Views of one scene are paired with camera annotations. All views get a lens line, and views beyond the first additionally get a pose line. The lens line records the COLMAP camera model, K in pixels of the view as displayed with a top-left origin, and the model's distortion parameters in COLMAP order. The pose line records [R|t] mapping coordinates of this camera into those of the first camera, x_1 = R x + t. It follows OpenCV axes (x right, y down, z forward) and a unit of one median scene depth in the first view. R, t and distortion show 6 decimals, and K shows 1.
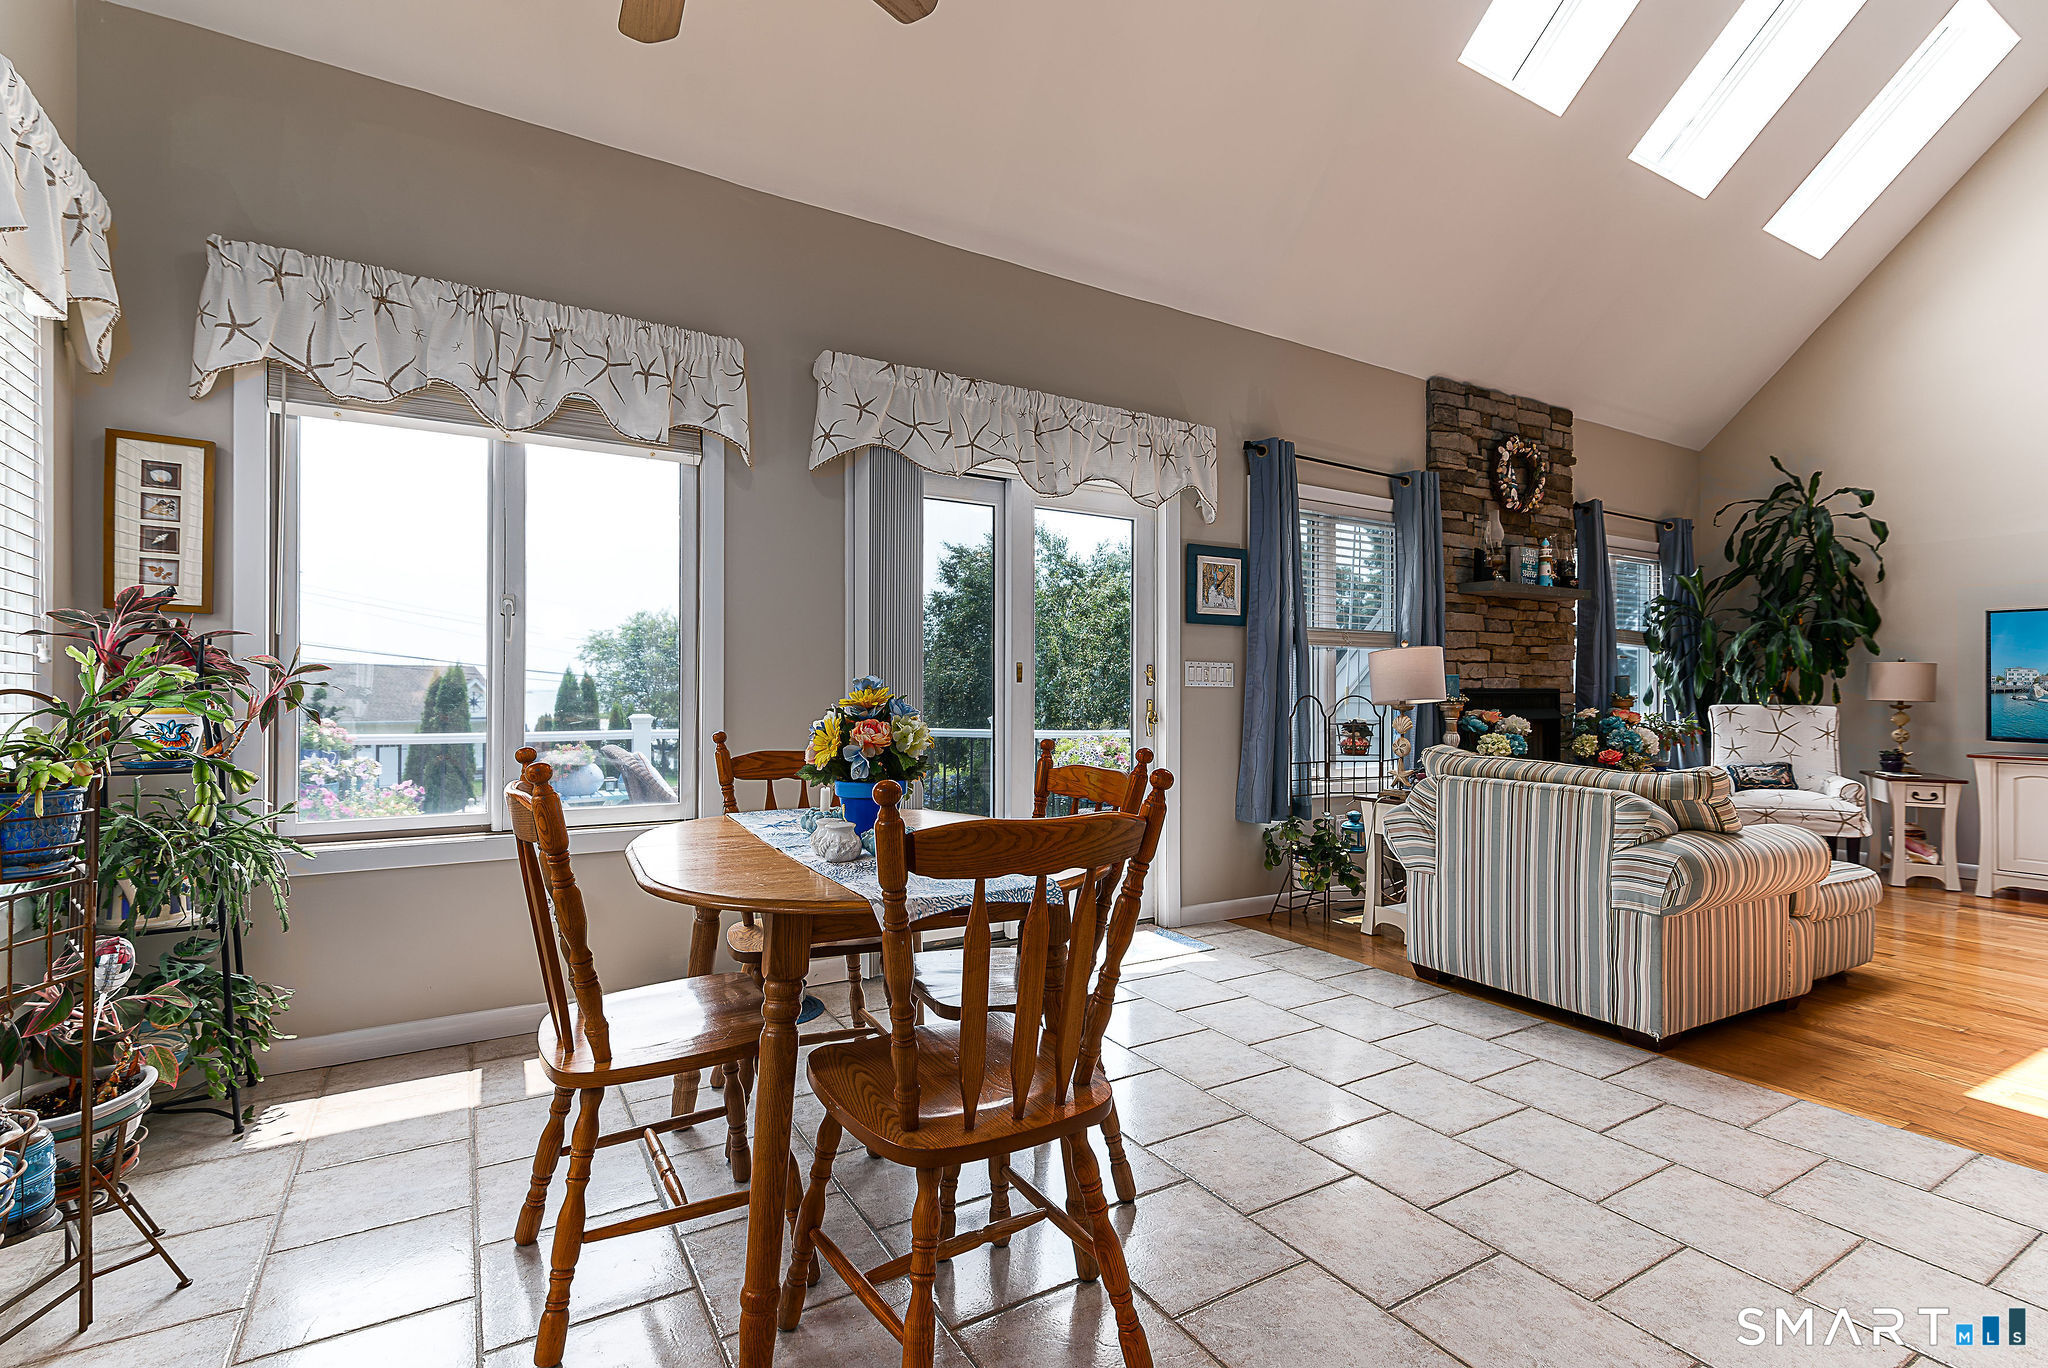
lens RADIAL K [[937.6, 0, 1020.9], [0, 937.6, 690.9], [0, 0, 1]] dist [0.008400, -0.000722]
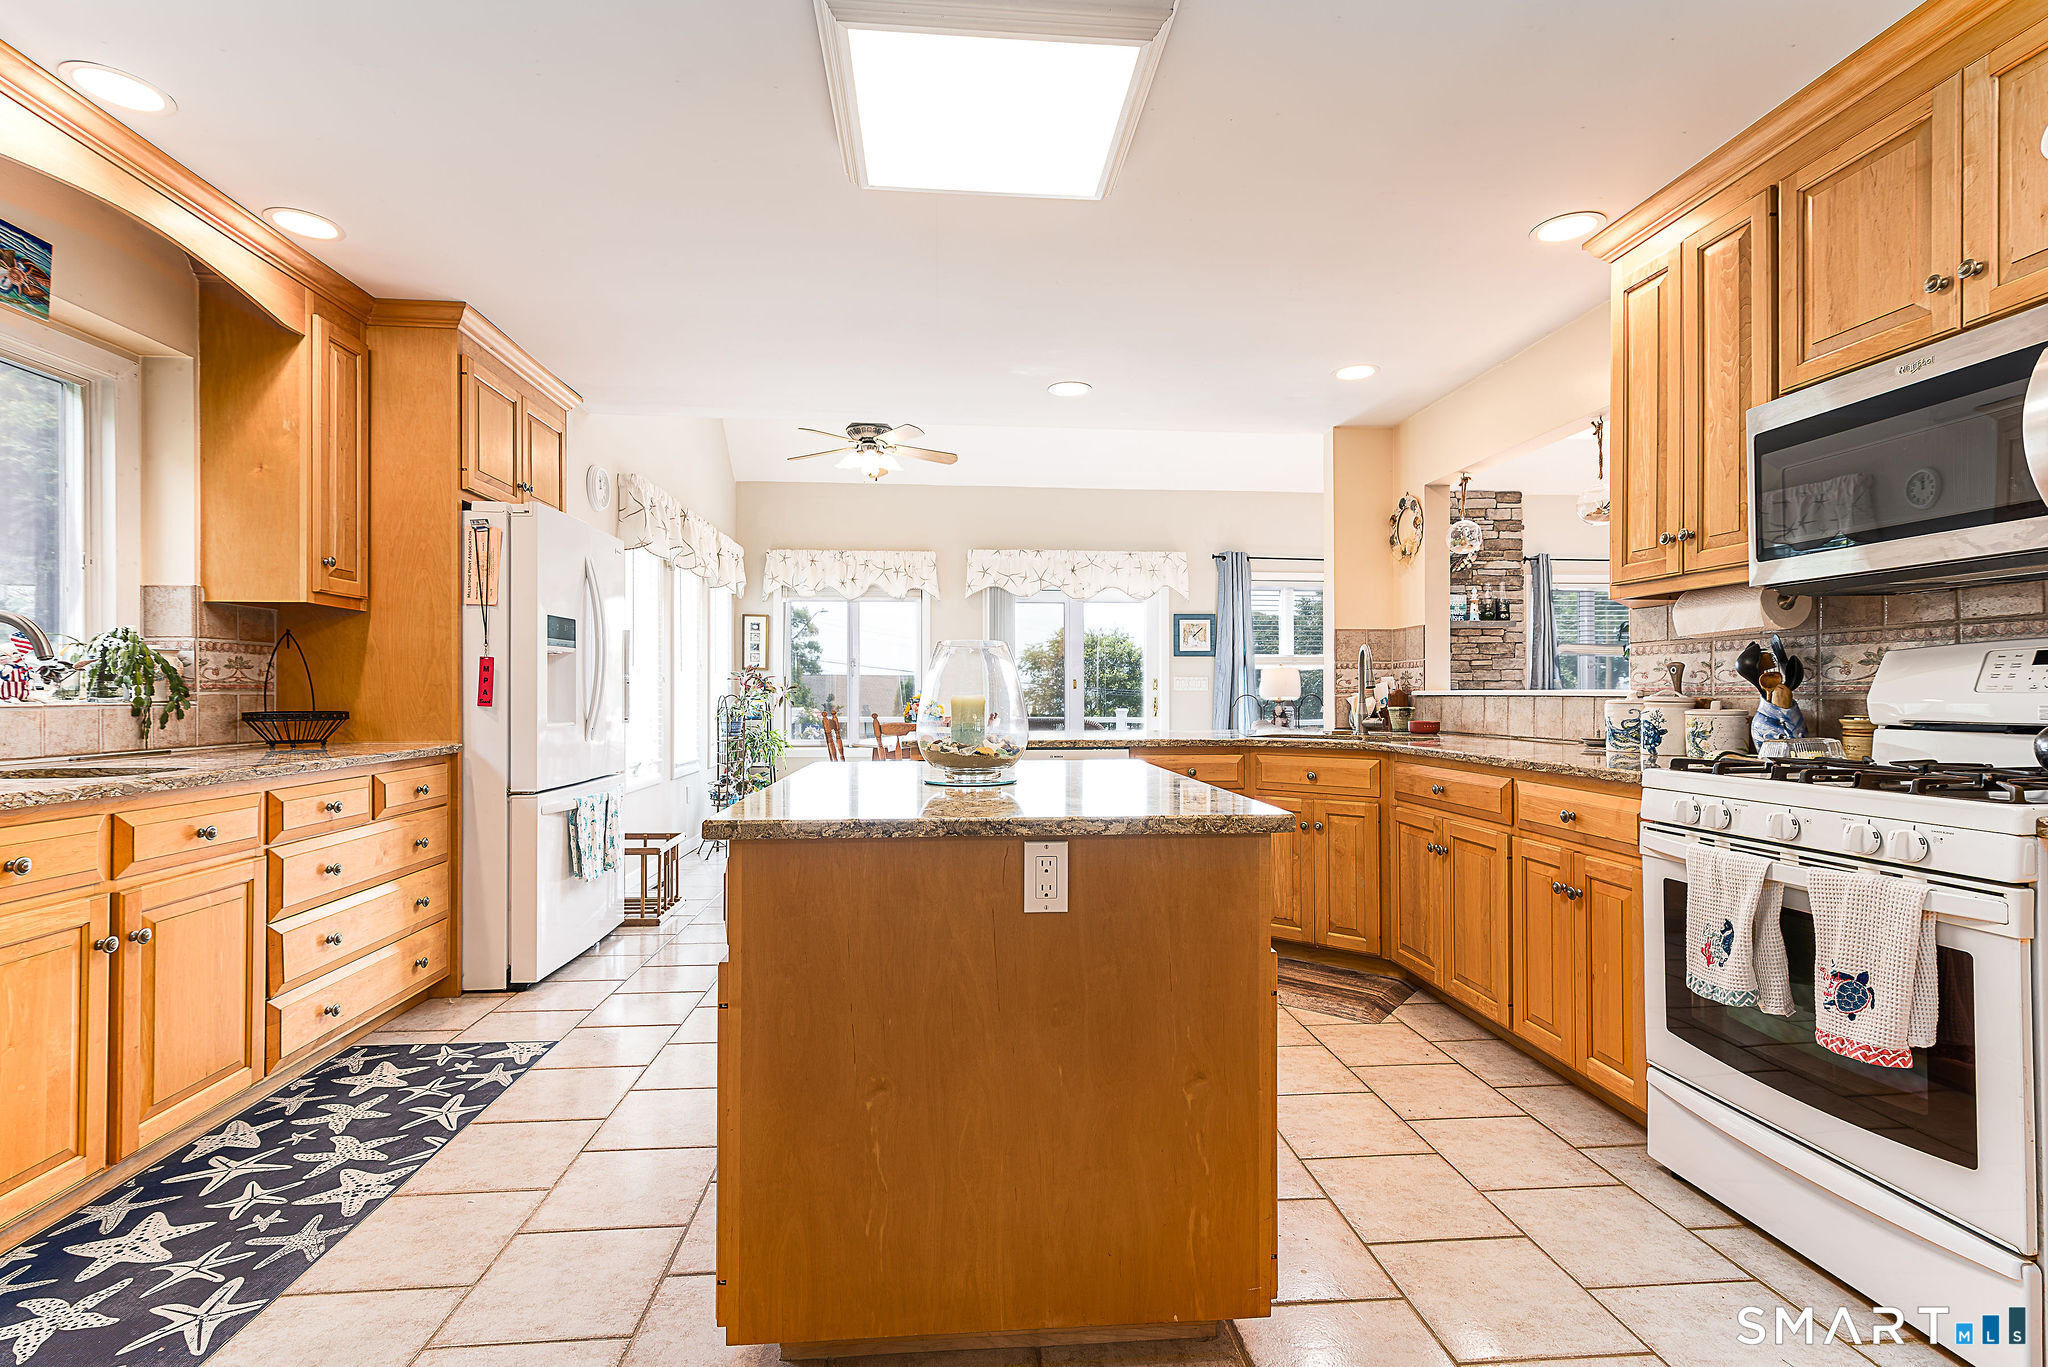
lens RADIAL K [[934.6, 0, 1012.6], [0, 934.6, 690.7], [0, 0, 1]] dist [0.013769, -0.000009]
pose [[0.893178, -0.007345, -0.449644, 0.587158], [0.005829, 0.999972, -0.004756, 0.002612], [0.449666, 0.001627, 0.893195, -0.654094]]
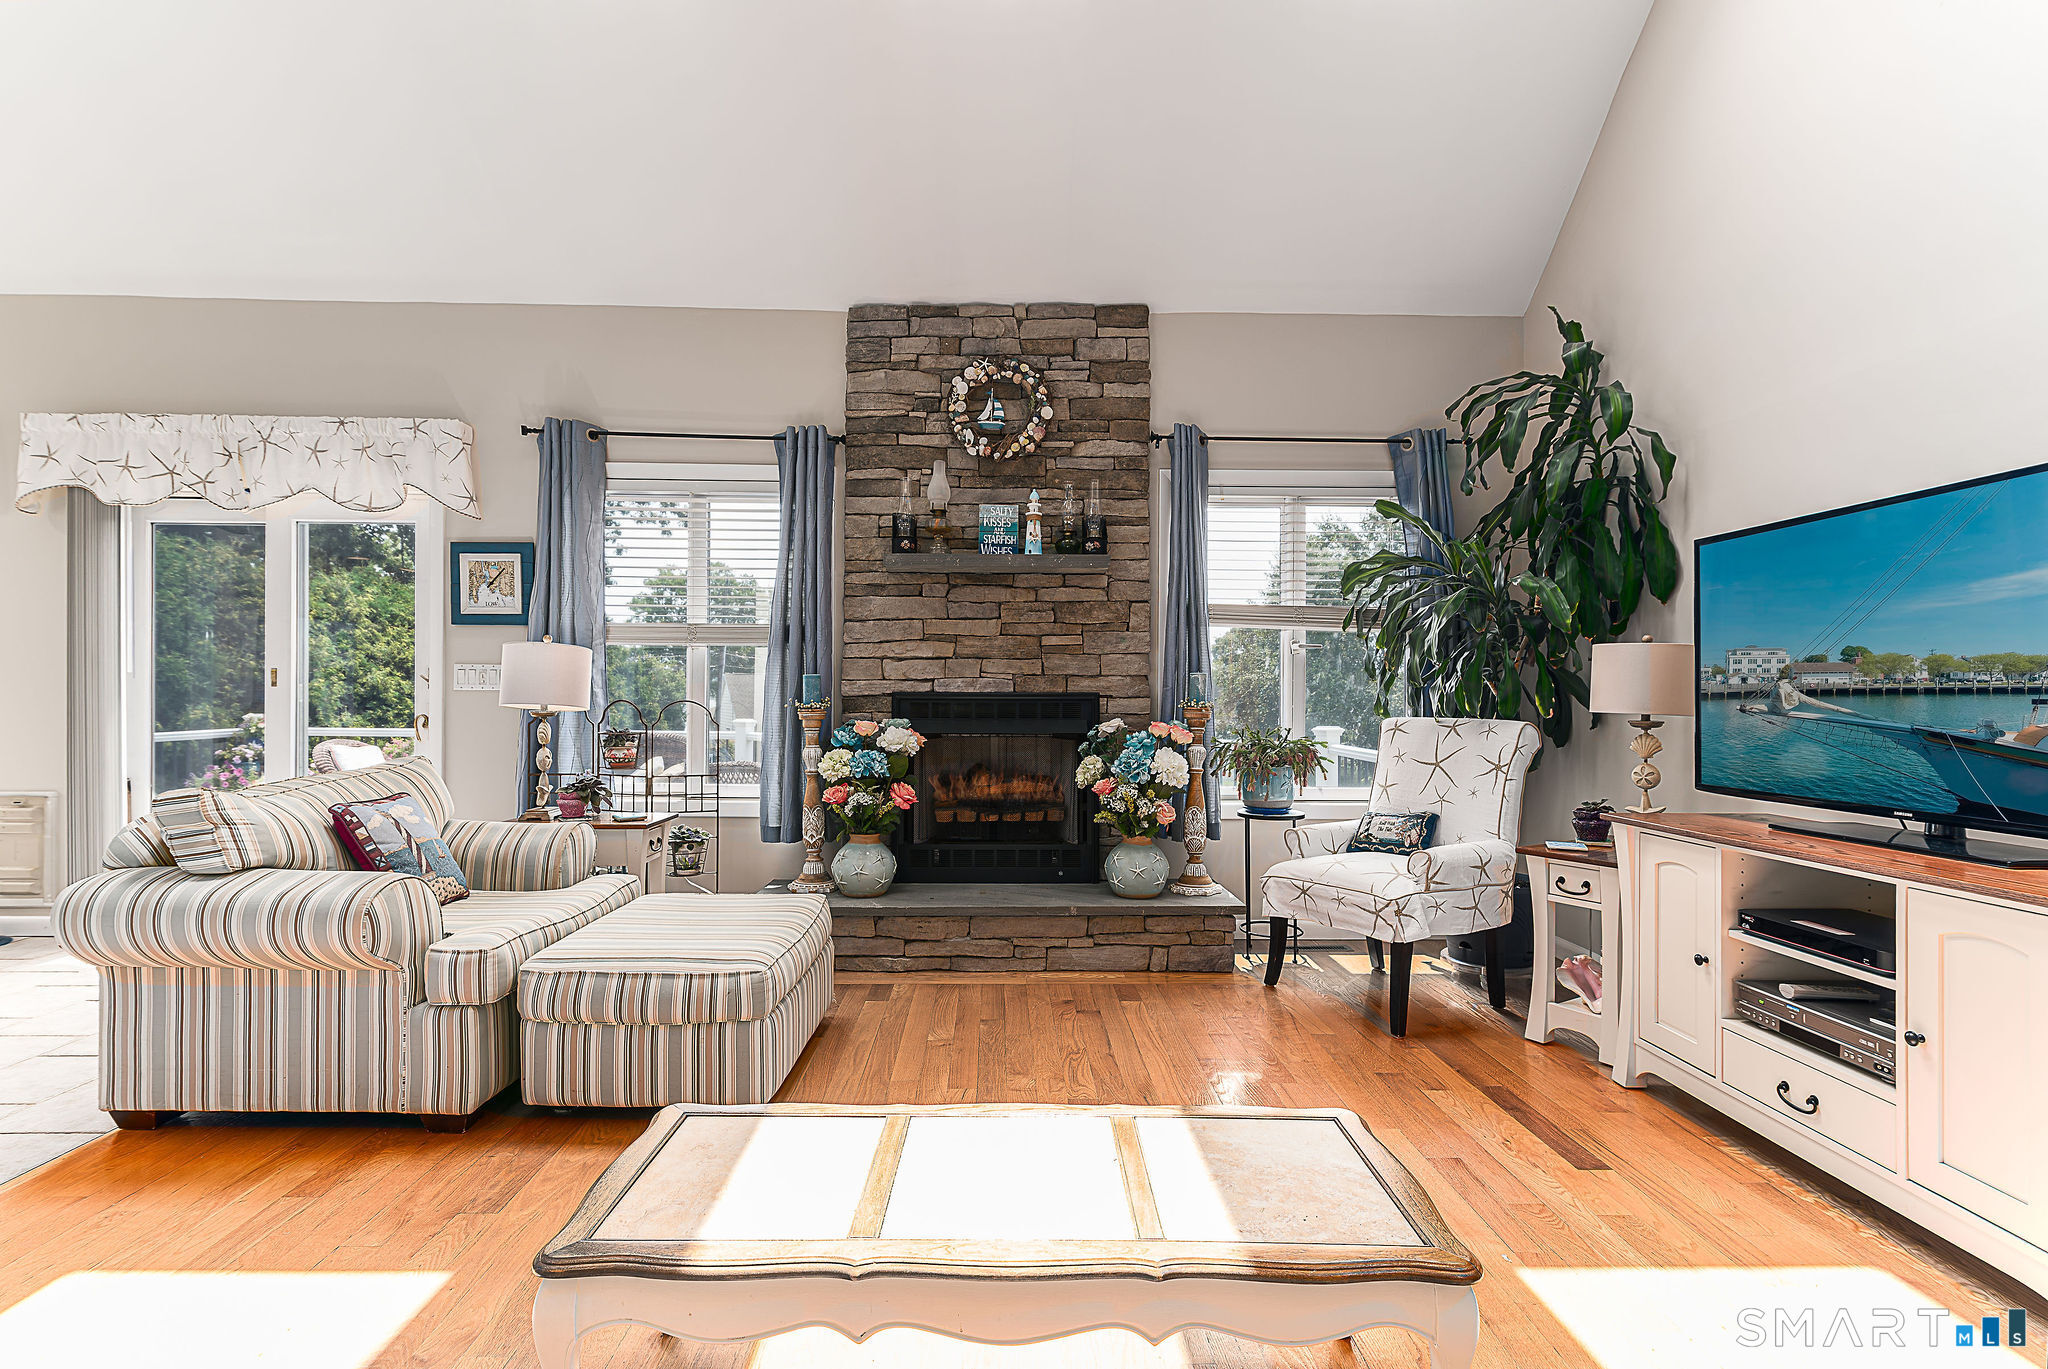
lens RADIAL K [[950.9, 0, 1015.2], [0, 950.9, 700.7], [0, 0, 1]] dist [0.012514, -0.005286]
pose [[0.866960, 0.002357, -0.498372, 0.944728], [-0.001091, 0.999995, 0.002831, 0.002144], [0.498376, -0.001911, 0.866959, 0.351418]]
